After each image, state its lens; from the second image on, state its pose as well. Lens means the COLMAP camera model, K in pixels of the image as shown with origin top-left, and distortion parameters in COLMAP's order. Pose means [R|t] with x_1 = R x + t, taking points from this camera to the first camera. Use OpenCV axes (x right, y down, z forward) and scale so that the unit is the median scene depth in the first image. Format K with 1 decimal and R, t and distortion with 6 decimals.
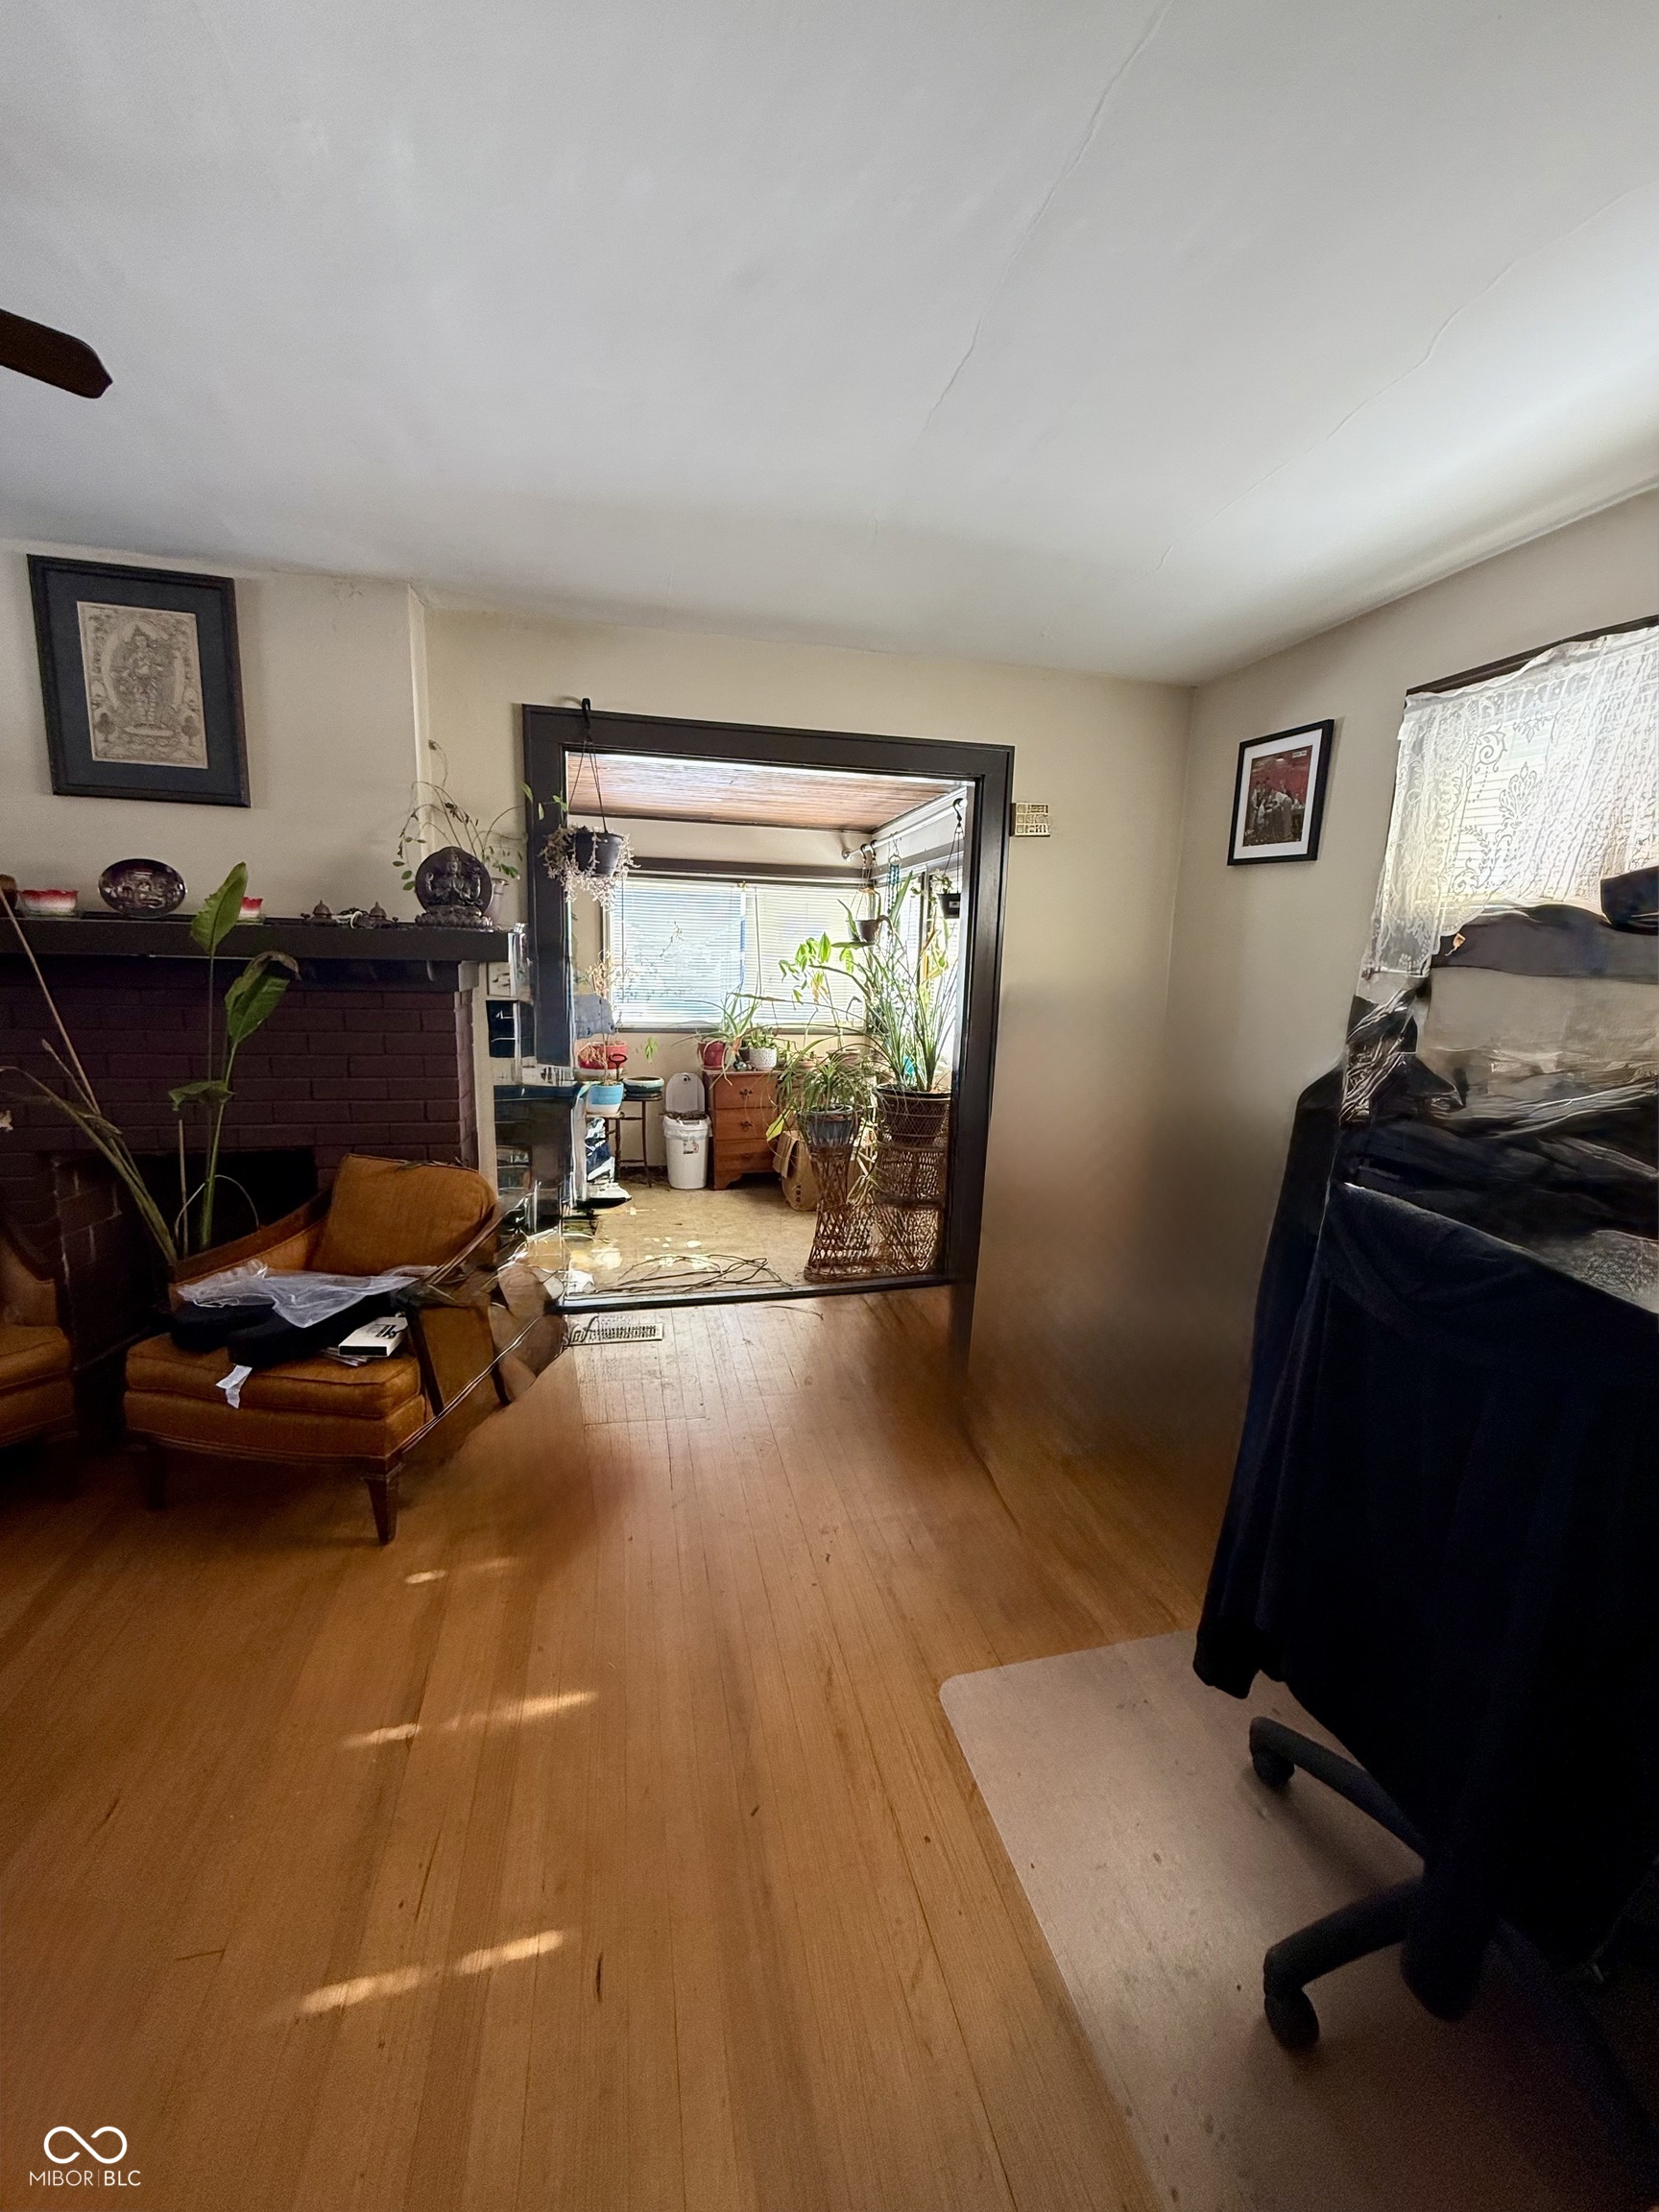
lens RADIAL K [[889.0, 0, 829.5], [0, 889.0, 1106.0], [0, 0, 1]] dist [-0.000359, 0.000006]
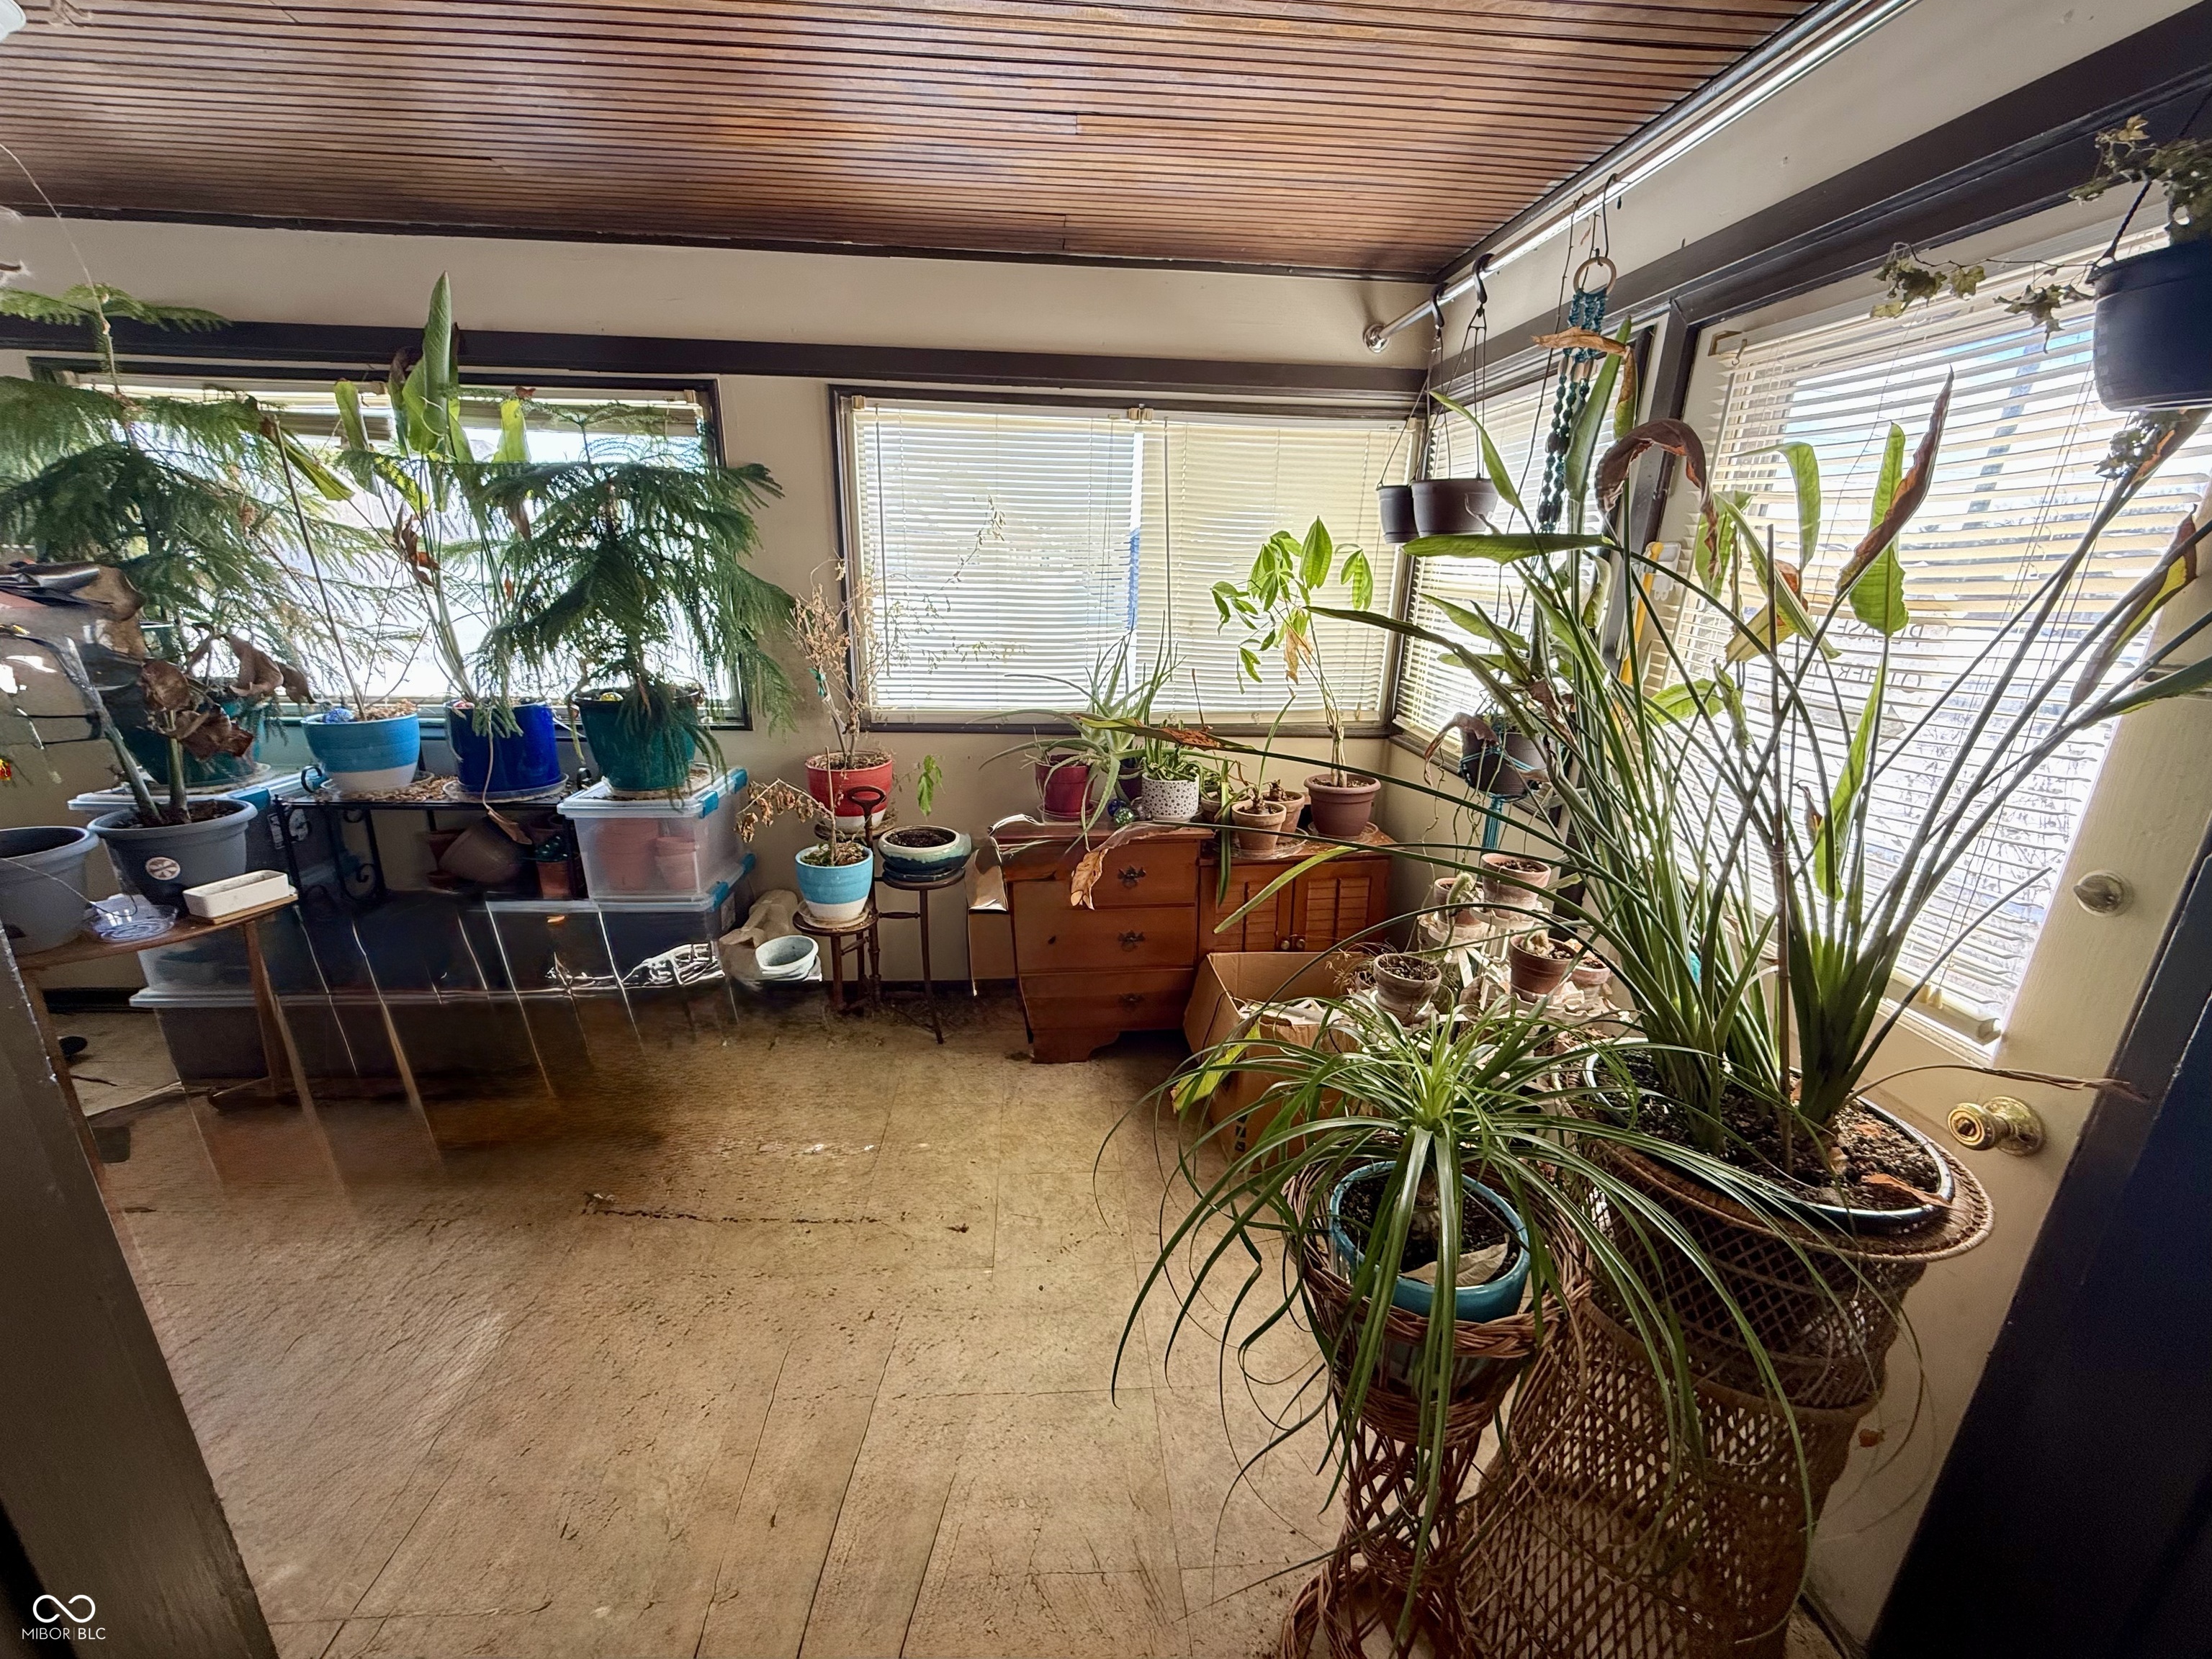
lens RADIAL K [[889.0, 0, 1106.0], [0, 889.0, 829.5], [0, 0, 1]] dist [-0.000359, 0.000006]
pose [[0.988491, 0.033536, -0.147514, -0.038902], [-0.014214, 0.991394, 0.130138, -0.097950], [0.150609, -0.126543, 0.980461, 0.536413]]
